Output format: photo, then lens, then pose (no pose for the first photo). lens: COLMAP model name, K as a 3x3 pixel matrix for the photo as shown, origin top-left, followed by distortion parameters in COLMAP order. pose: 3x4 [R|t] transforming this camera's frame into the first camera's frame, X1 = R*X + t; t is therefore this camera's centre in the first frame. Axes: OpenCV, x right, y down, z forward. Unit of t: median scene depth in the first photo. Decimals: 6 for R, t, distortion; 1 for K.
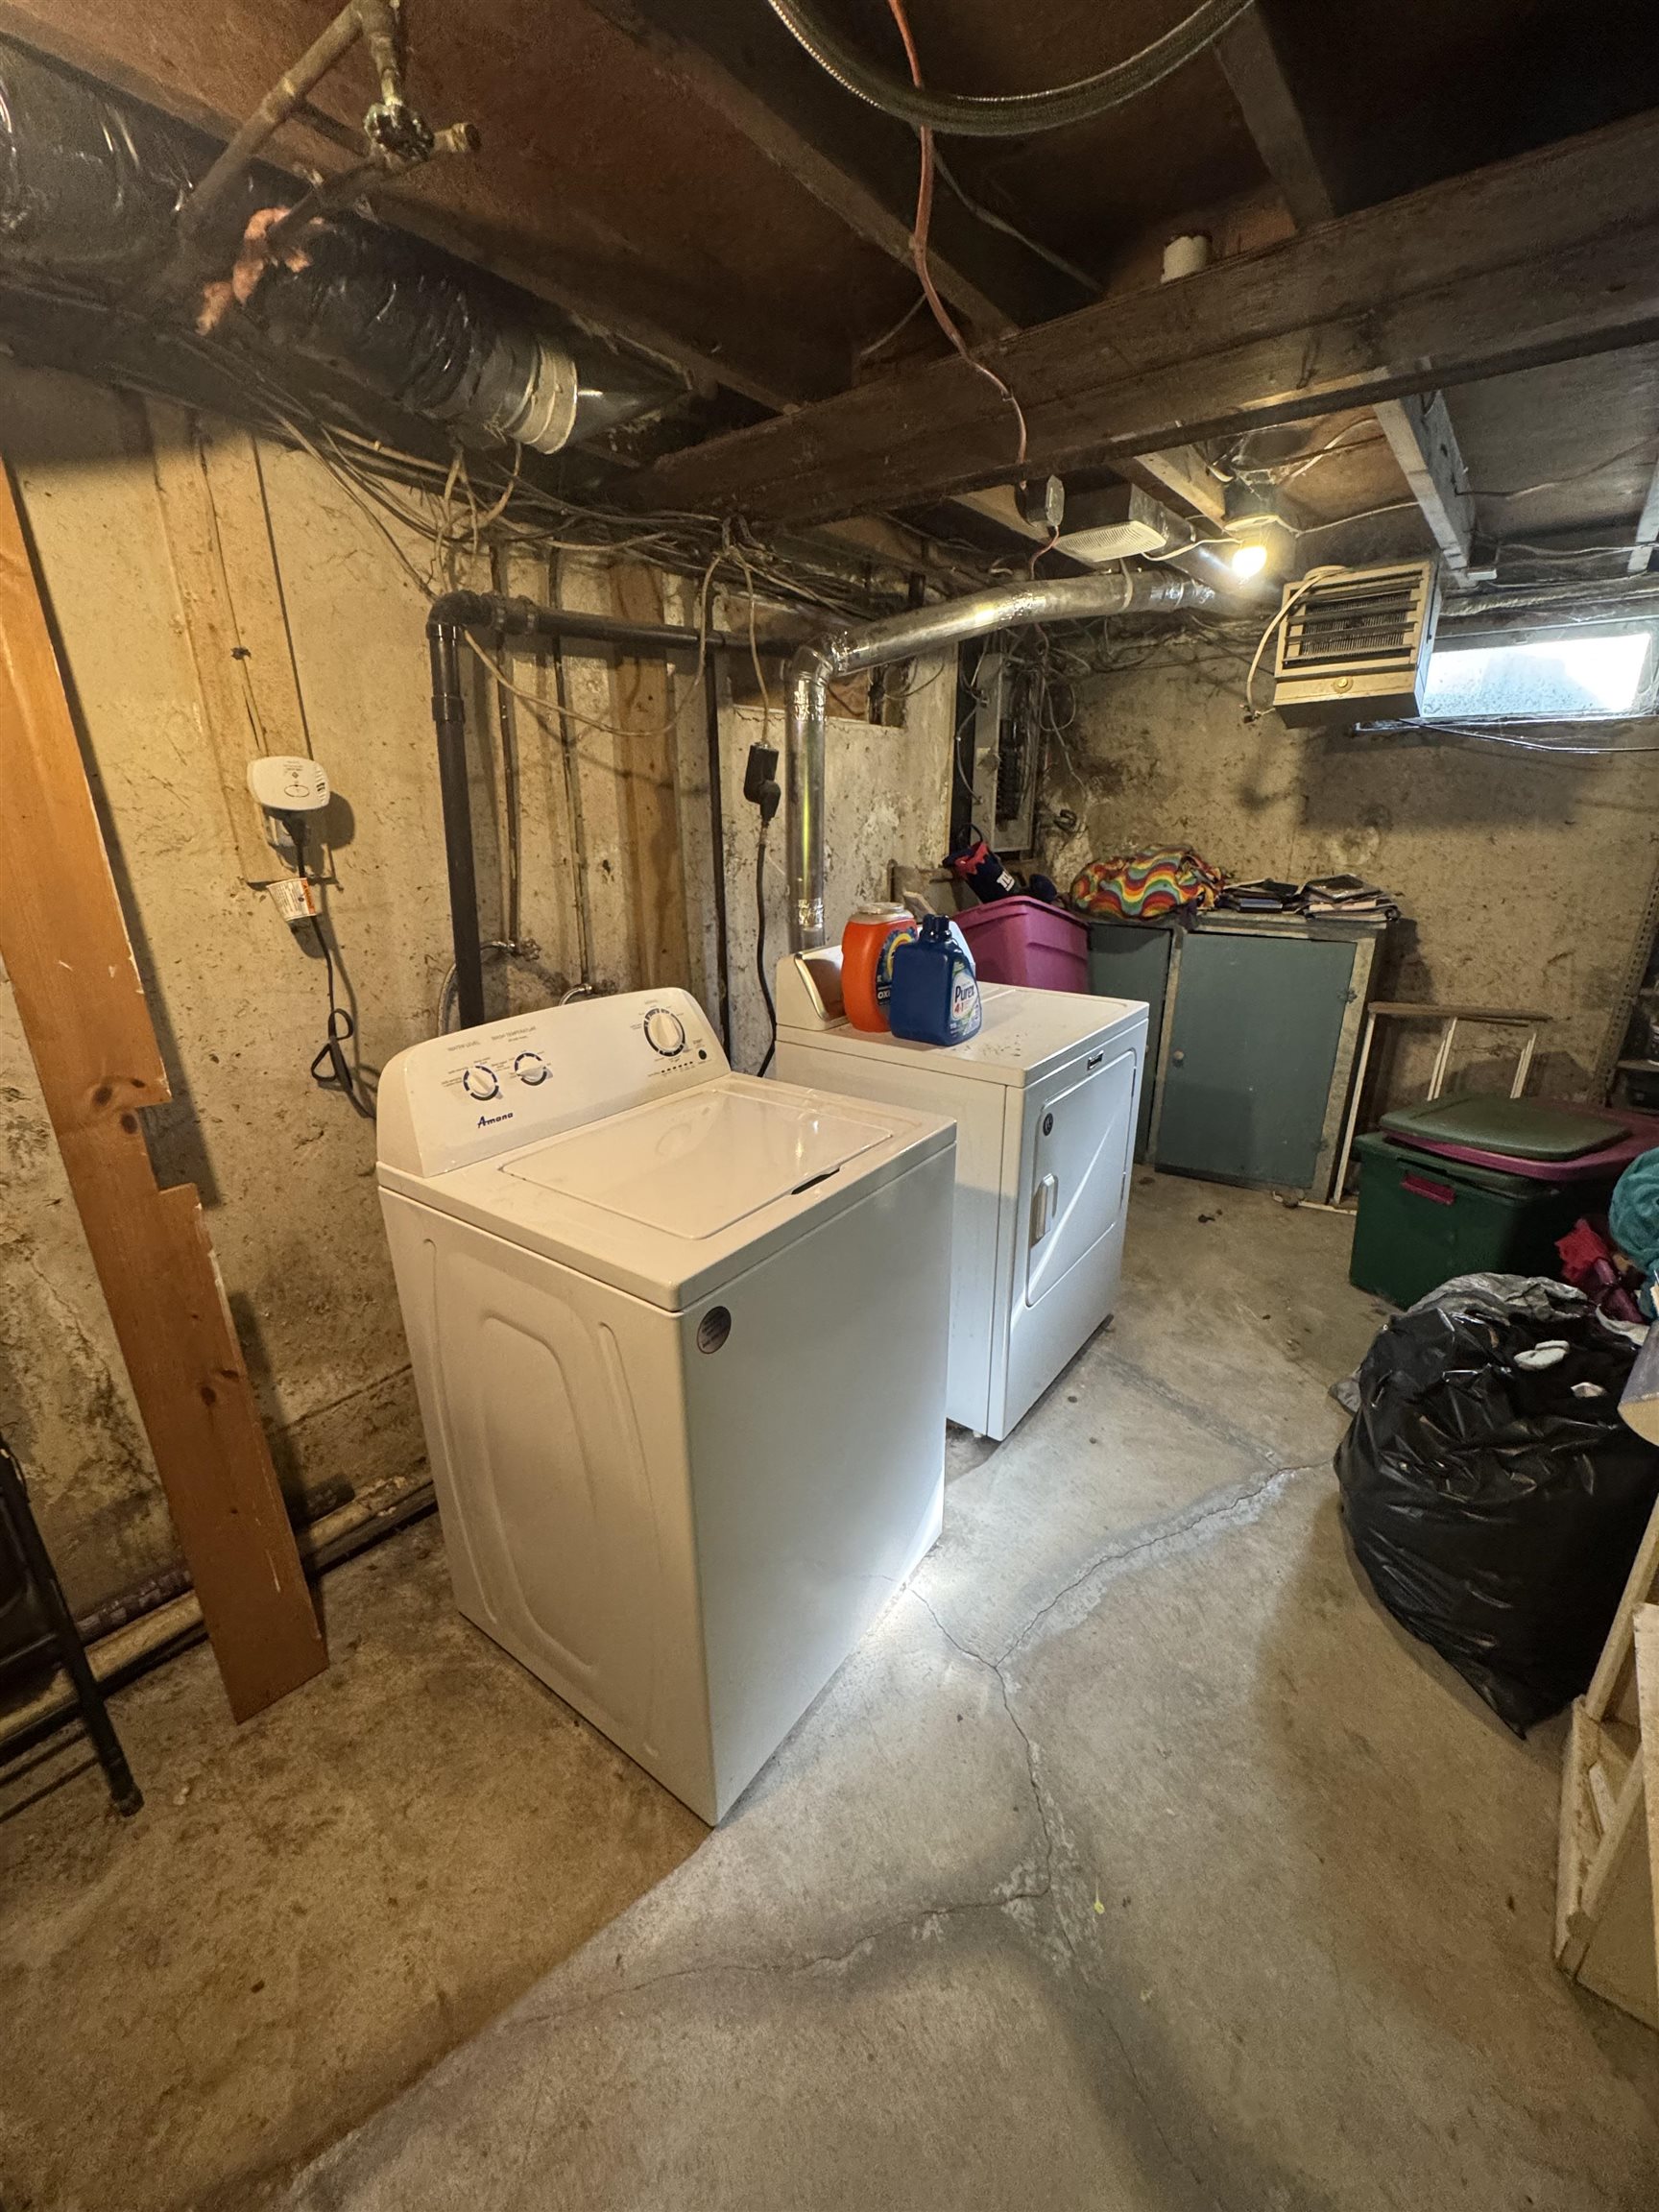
lens RADIAL K [[882.3, 0, 831.8], [0, 882.3, 1112.9], [0, 0, 1]] dist [-0.001149, 0.000271]
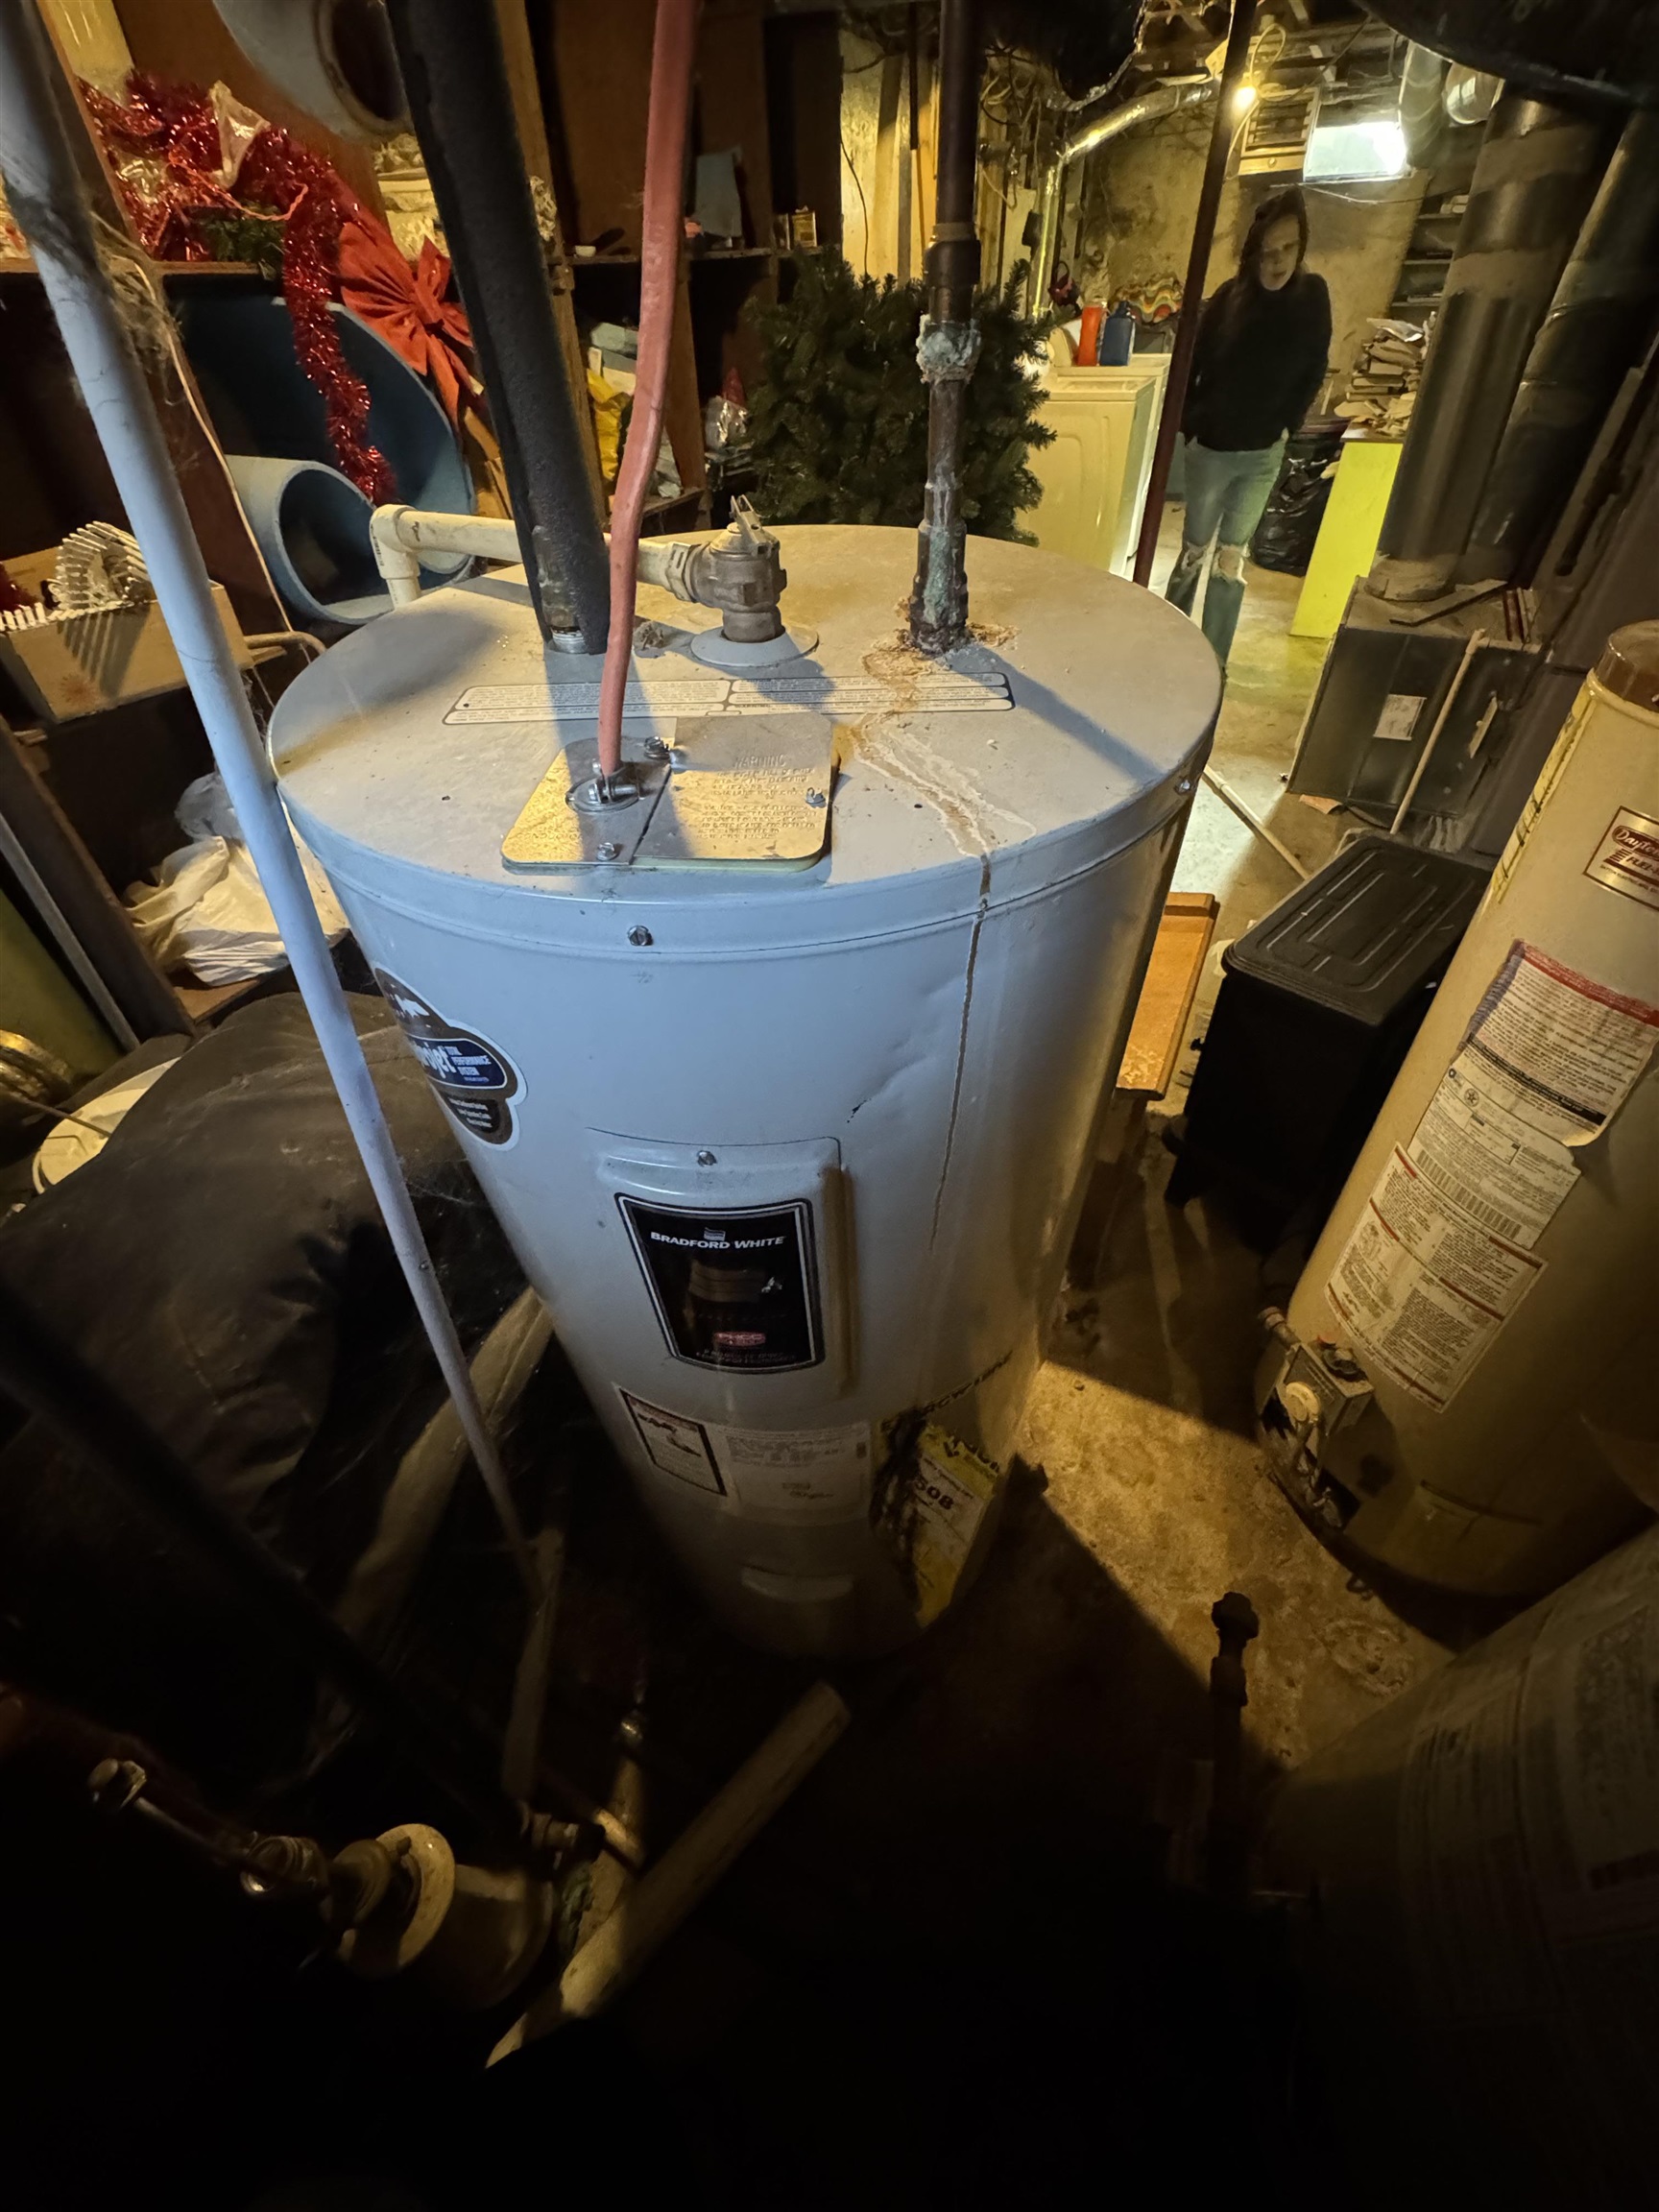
lens RADIAL K [[882.3, 0, 828.9], [0, 882.3, 1102.6], [0, 0, 1]] dist [-0.001149, 0.000271]
pose [[0.975180, -0.169383, 0.142593, -0.837462], [0.096220, 0.904228, 0.416070, 0.415141], [-0.199412, -0.392023, 0.898083, -1.148751]]
